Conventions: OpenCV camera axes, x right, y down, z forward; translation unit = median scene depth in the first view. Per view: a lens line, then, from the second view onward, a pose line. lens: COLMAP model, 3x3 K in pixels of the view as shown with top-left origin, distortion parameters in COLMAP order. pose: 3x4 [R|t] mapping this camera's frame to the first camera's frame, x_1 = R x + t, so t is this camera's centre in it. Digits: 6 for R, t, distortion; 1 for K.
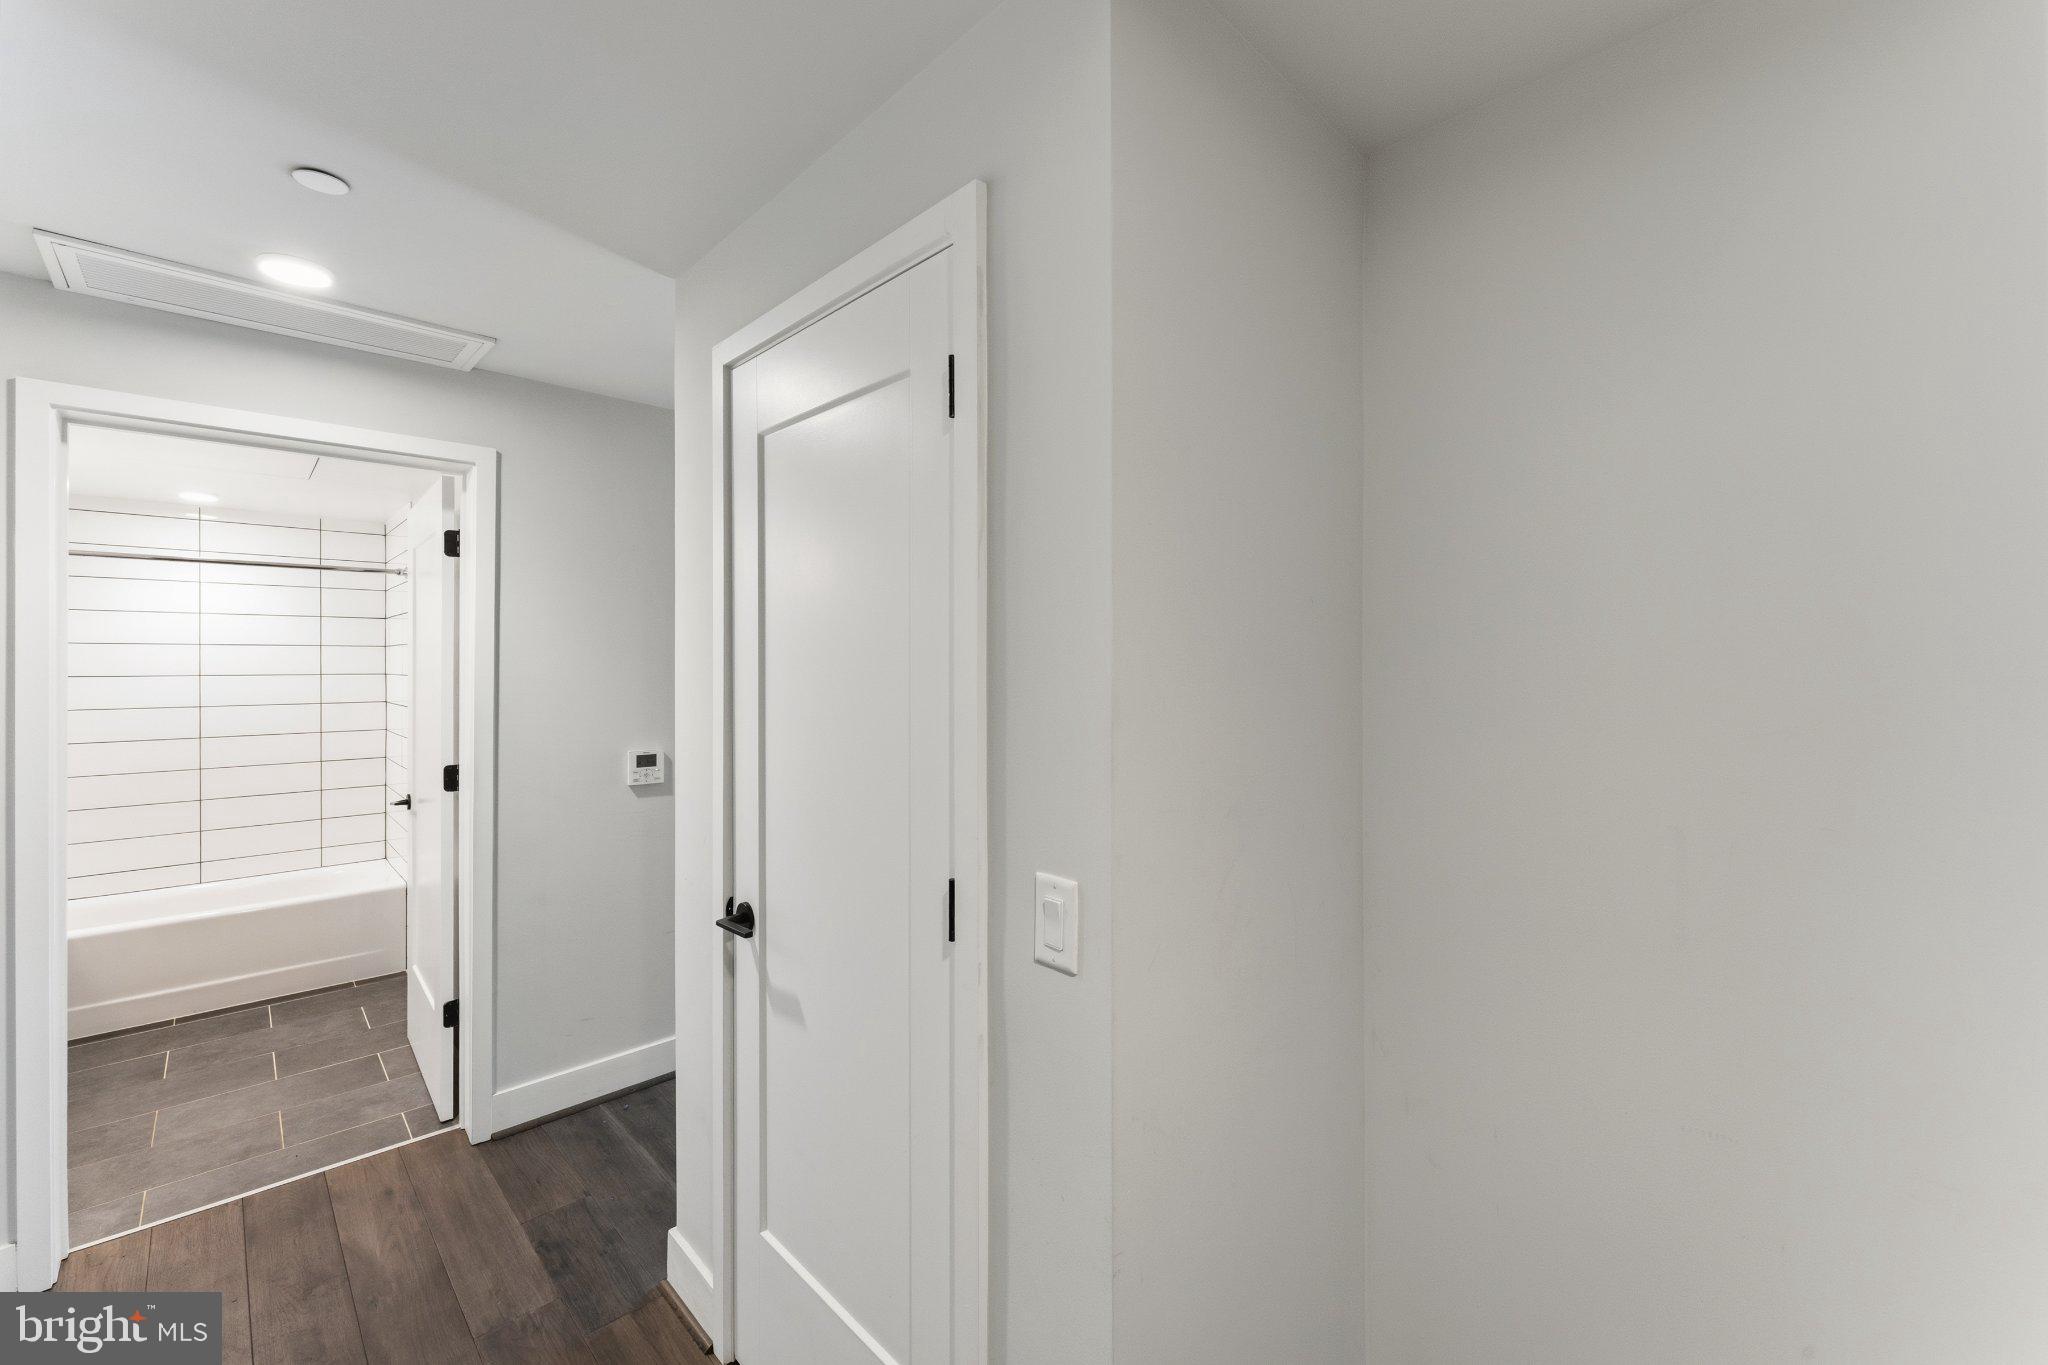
lens RADIAL K [[828.2, 0, 1010.6], [0, 828.2, 667.2], [0, 0, 1]] dist [0.007546, -0.001002]
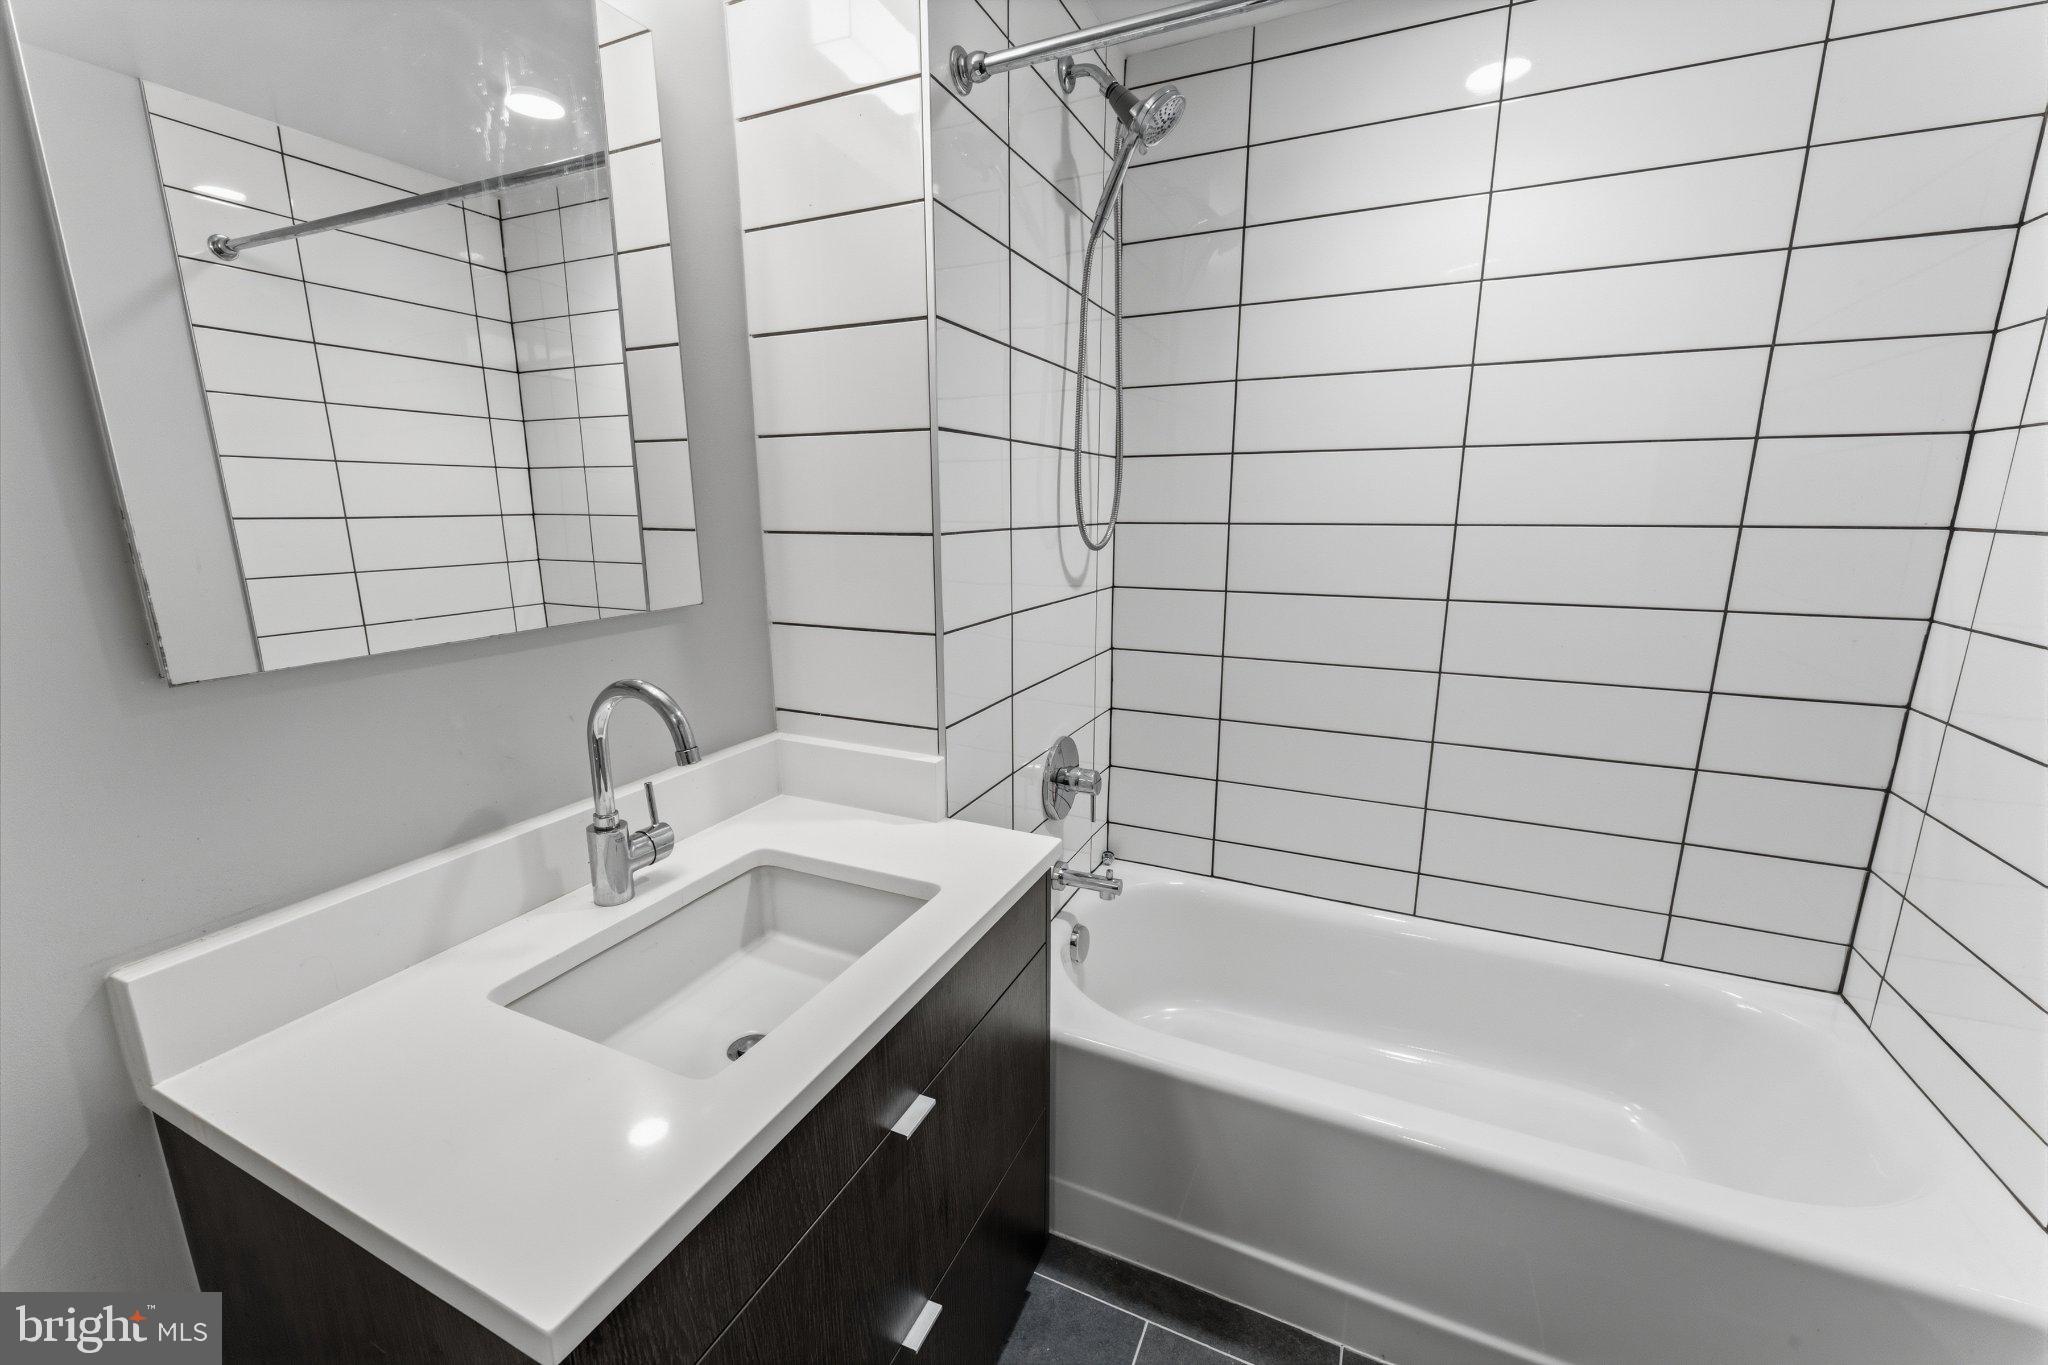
lens RADIAL K [[828.2, 0, 1012.0], [0, 828.2, 681.5], [0, 0, 1]] dist [0.007546, -0.001002]
pose [[0.357604, 0.193437, -0.913620, -1.133936], [0.001513, 0.978191, 0.207701, 0.063754], [0.933872, -0.075658, 0.349513, 1.105343]]
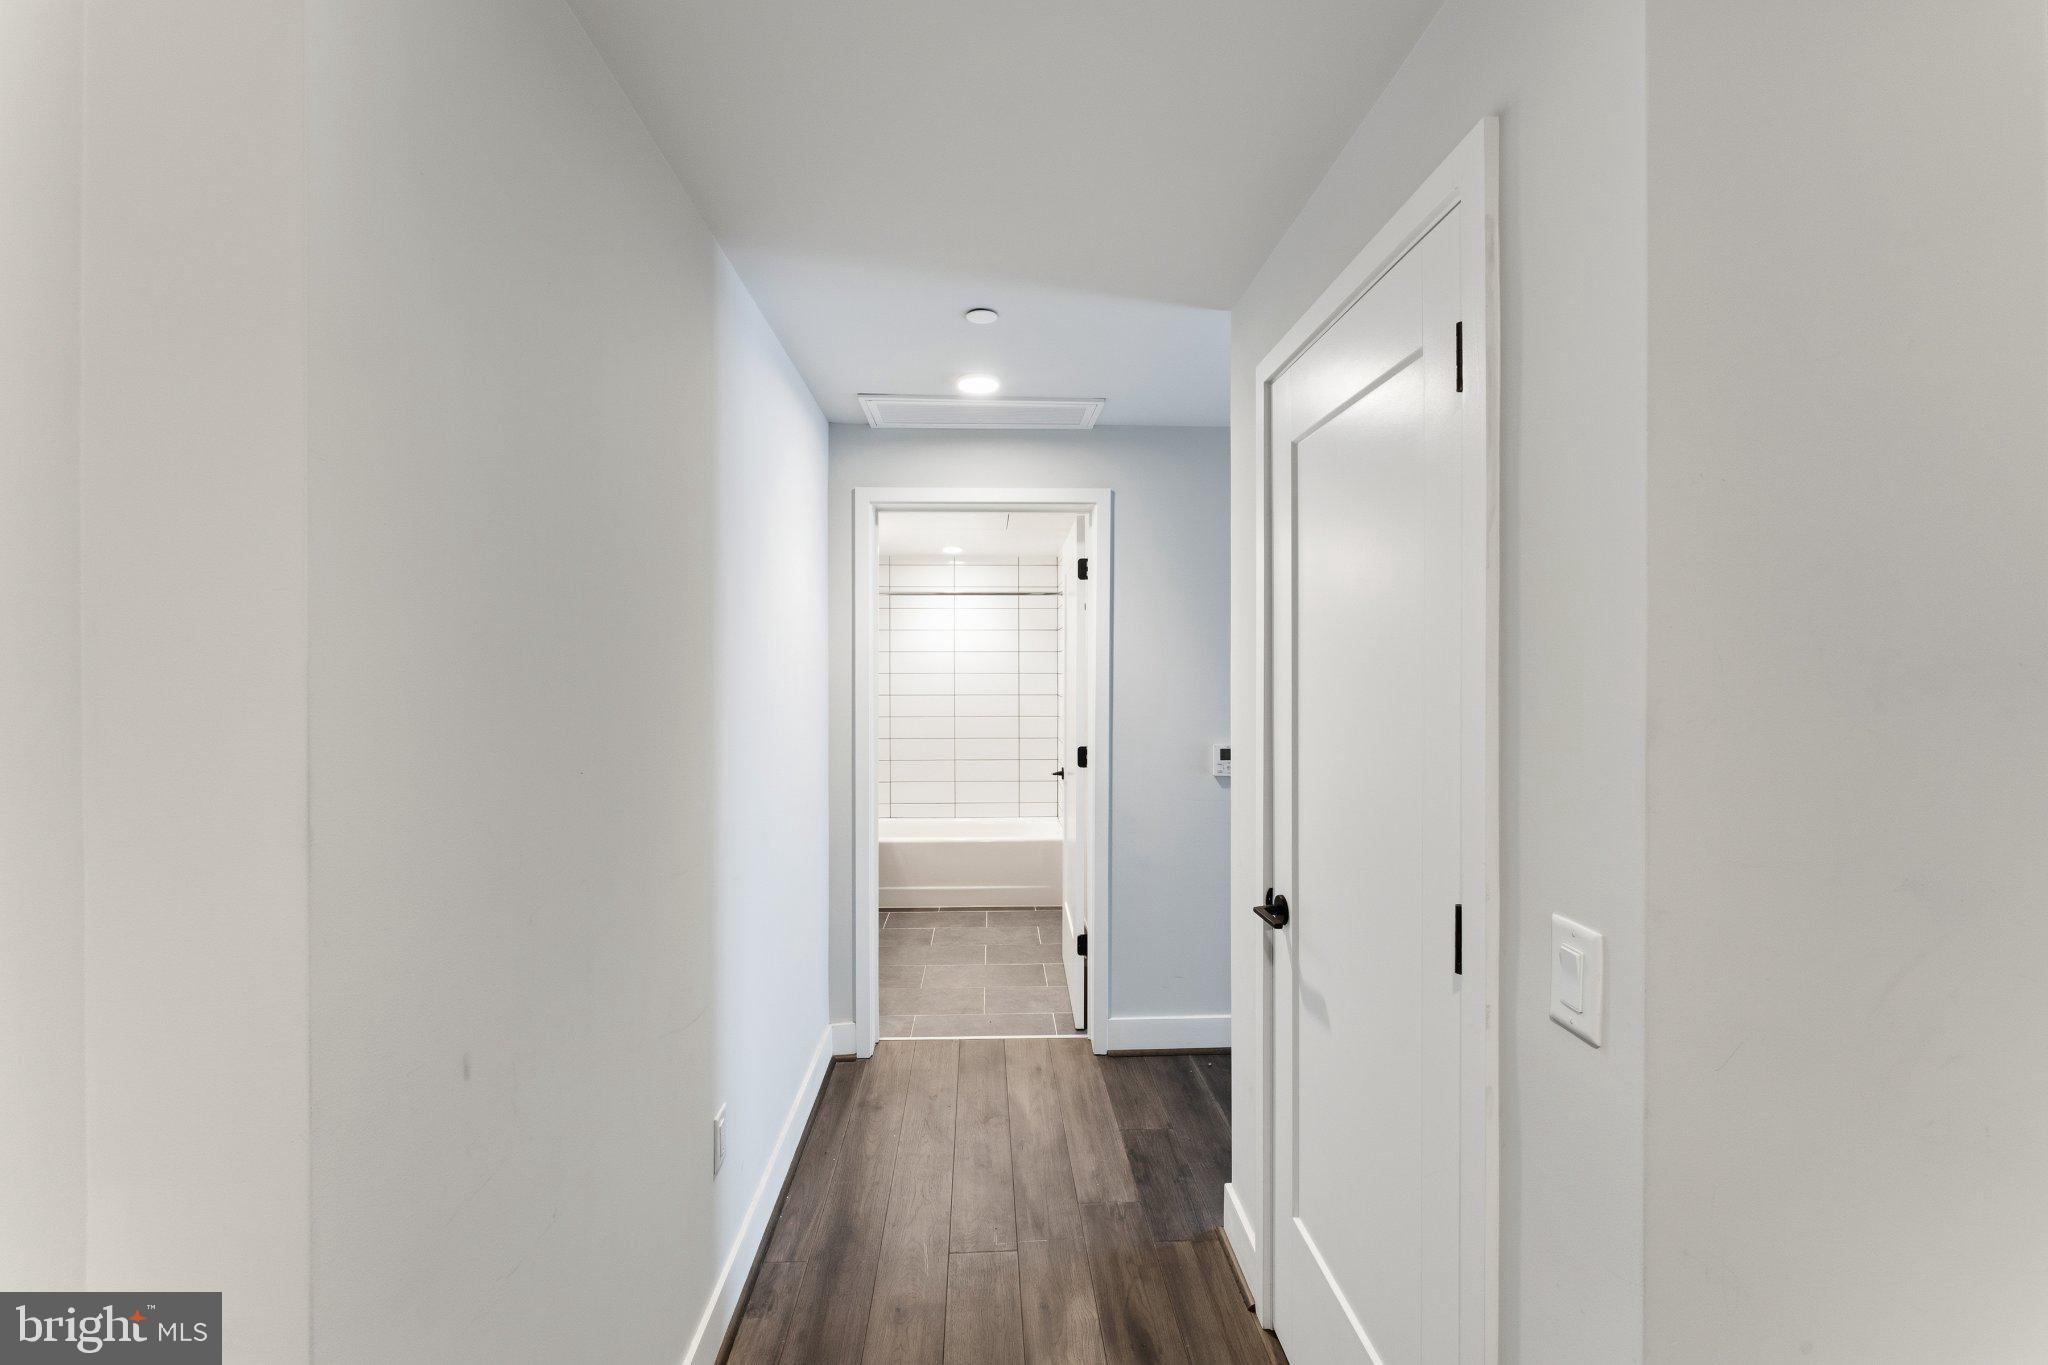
lens RADIAL K [[828.2, 0, 1033.5], [0, 828.2, 672.5], [0, 0, 1]] dist [0.007546, -0.001002]
pose [[0.758036, 0.005965, -0.652186, 0.104867], [-0.002959, 0.999979, 0.005707, -0.000347], [0.652206, -0.002396, 0.758038, 0.009197]]
